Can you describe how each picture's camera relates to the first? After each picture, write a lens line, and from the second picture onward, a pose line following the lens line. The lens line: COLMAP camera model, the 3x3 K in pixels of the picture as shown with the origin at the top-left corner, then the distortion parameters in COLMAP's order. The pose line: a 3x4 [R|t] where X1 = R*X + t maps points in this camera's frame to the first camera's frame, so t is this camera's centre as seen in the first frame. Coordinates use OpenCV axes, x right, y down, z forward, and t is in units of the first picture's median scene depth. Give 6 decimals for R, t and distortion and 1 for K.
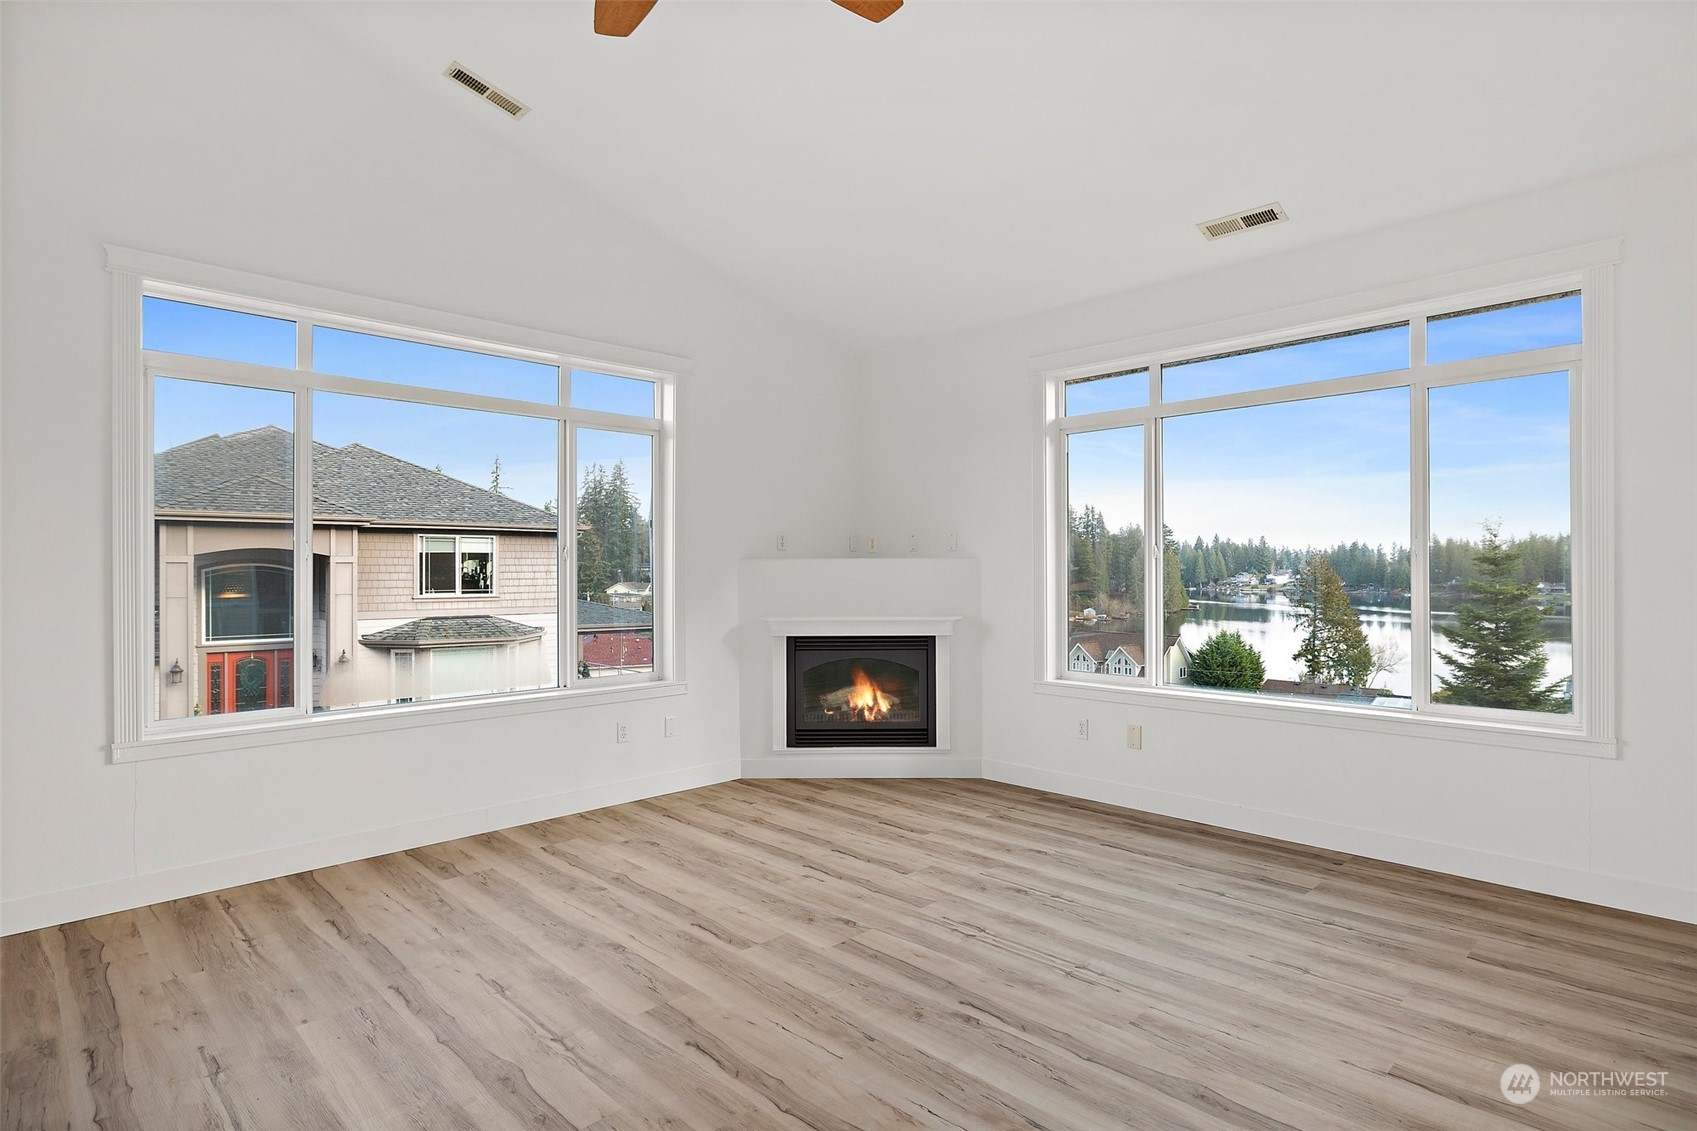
lens RADIAL K [[869.1, 0, 847.9], [0, 869.1, 567.4], [0, 0, 1]] dist [-0.004204, 0.001534]
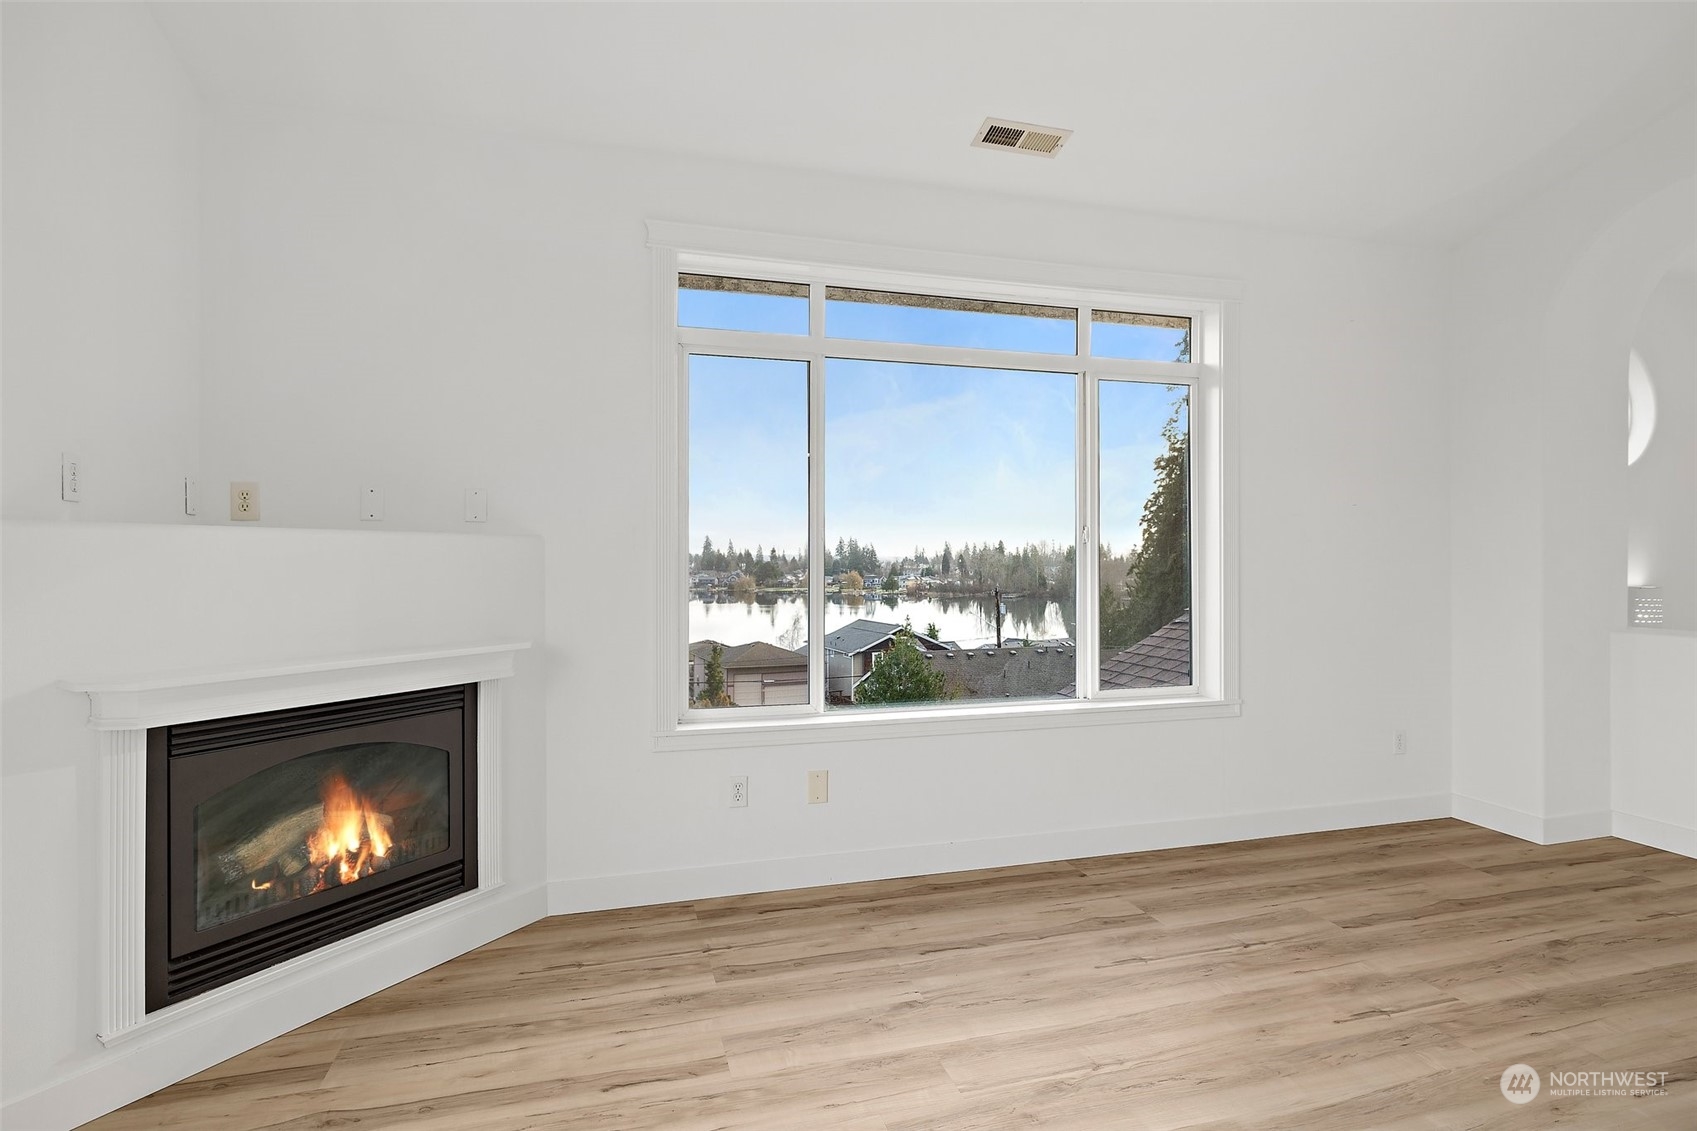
lens RADIAL K [[869.1, 0, 853.4], [0, 869.1, 562.0], [0, 0, 1]] dist [-0.004204, 0.001534]
pose [[0.476240, 0.003557, 0.879308, -0.273381], [-0.002763, 0.999993, -0.002549, 0.007593], [-0.879311, -0.001215, 0.476247, 0.574709]]
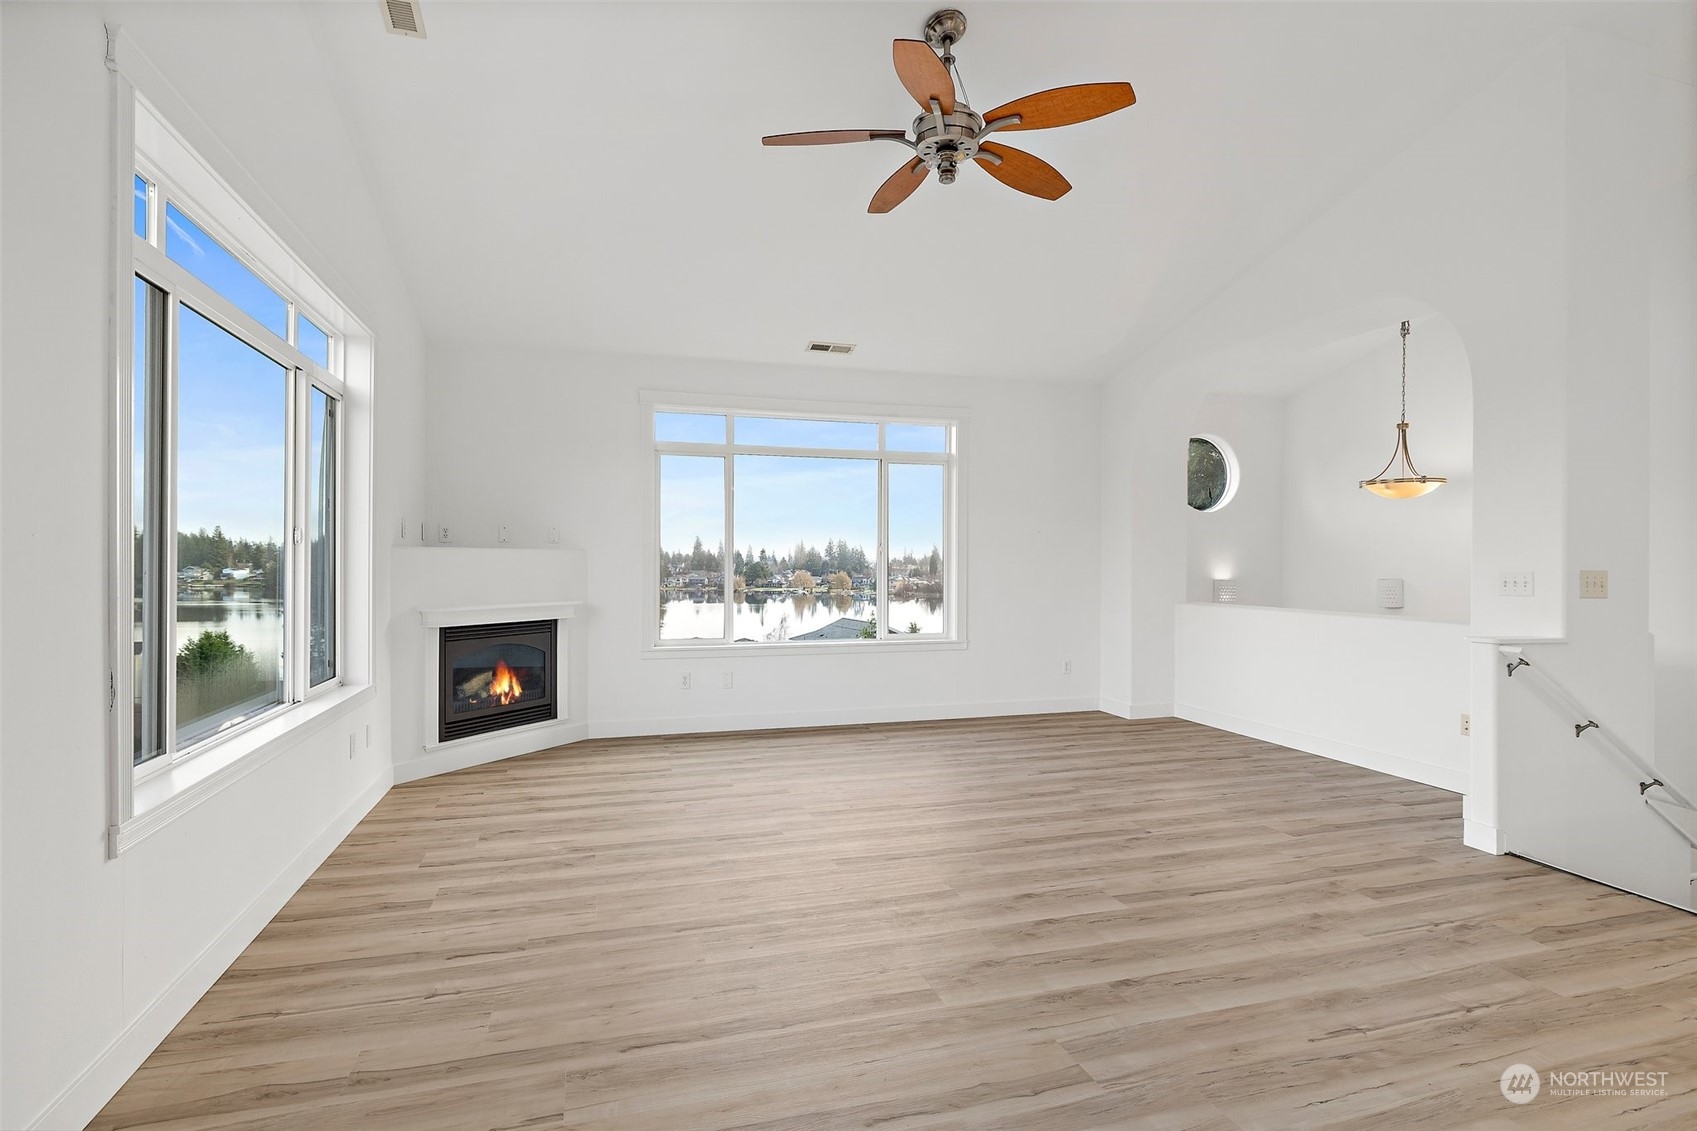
lens RADIAL K [[869.1, 0, 854.9], [0, 869.1, 565.2], [0, 0, 1]] dist [-0.004204, 0.001534]
pose [[0.465325, 0.002867, 0.885135, -0.749140], [-0.006622, 0.999978, 0.000242, 0.007345], [-0.885115, -0.005974, 0.465334, 0.152106]]
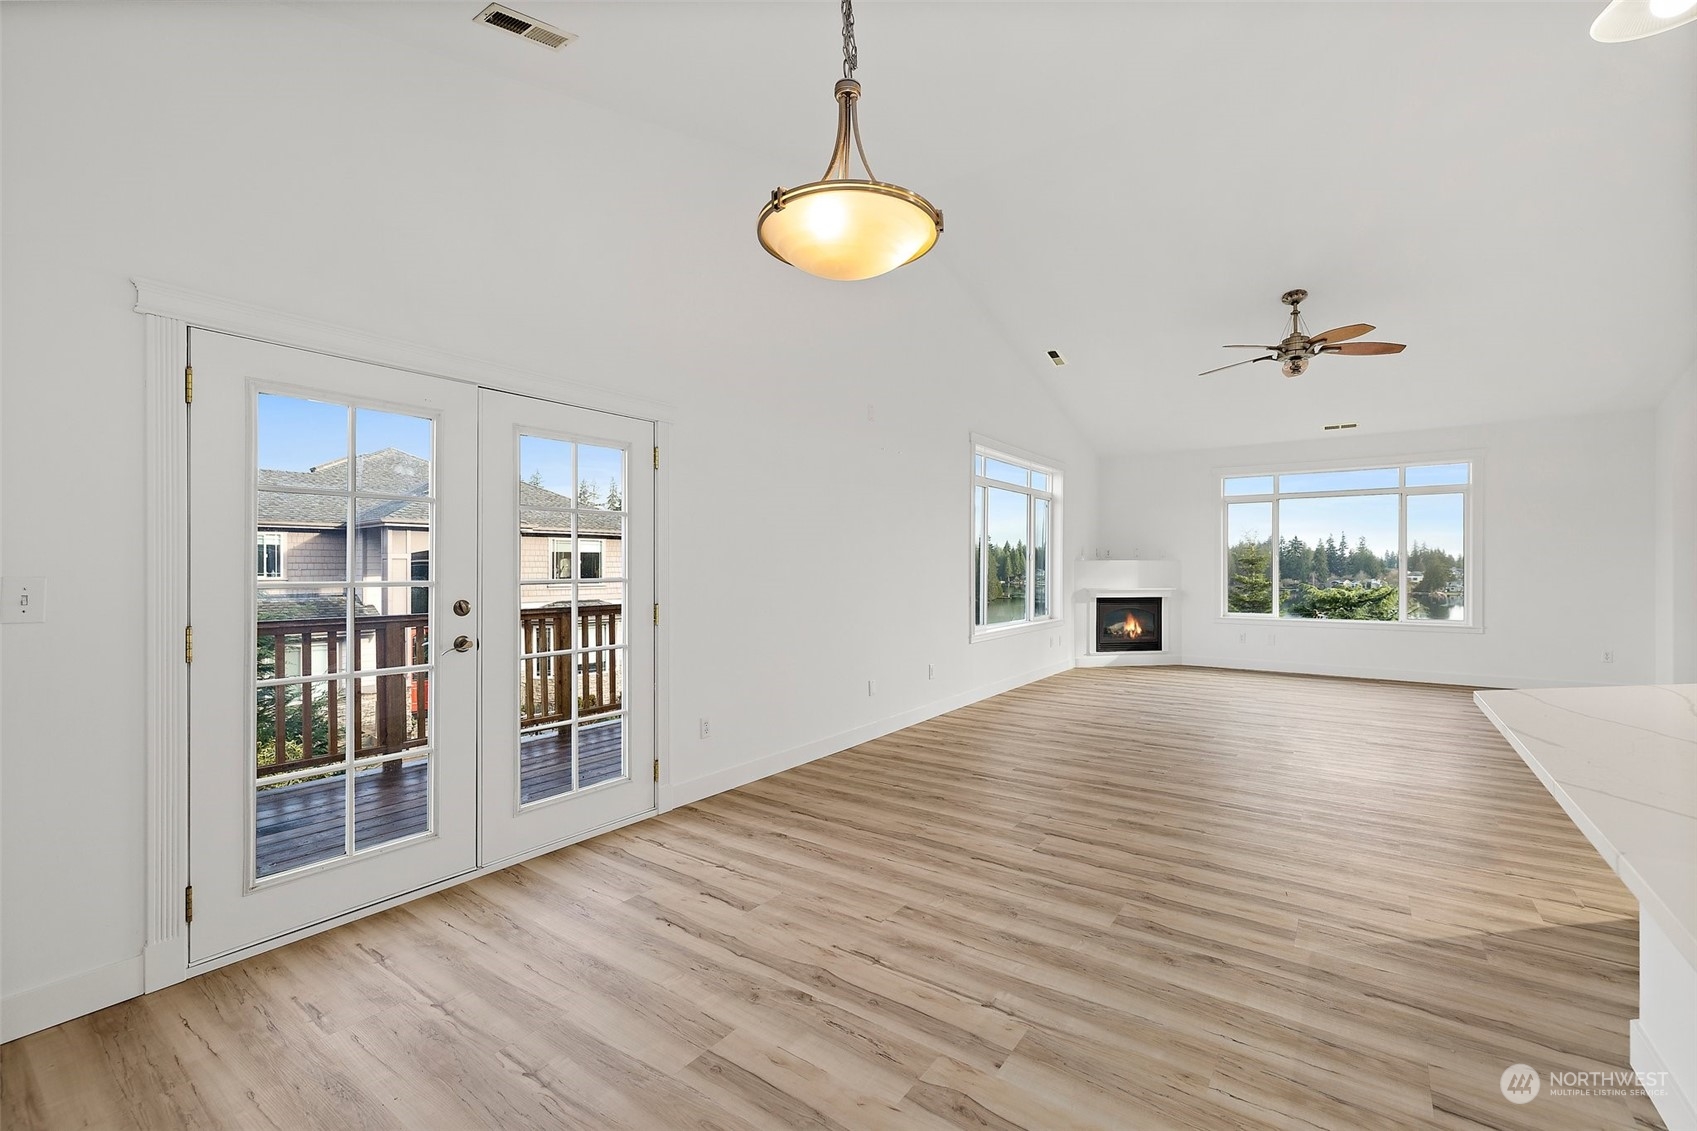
lens RADIAL K [[714.2, 0, 840.3], [0, 714.2, 567.8], [0, 0, 1]] dist [-0.000505, -0.000082]
pose [[0.986897, 0.003147, 0.161319, -1.000368], [-0.003913, 0.999983, 0.004430, 0.003208], [-0.161302, -0.005003, 0.986892, -0.611583]]
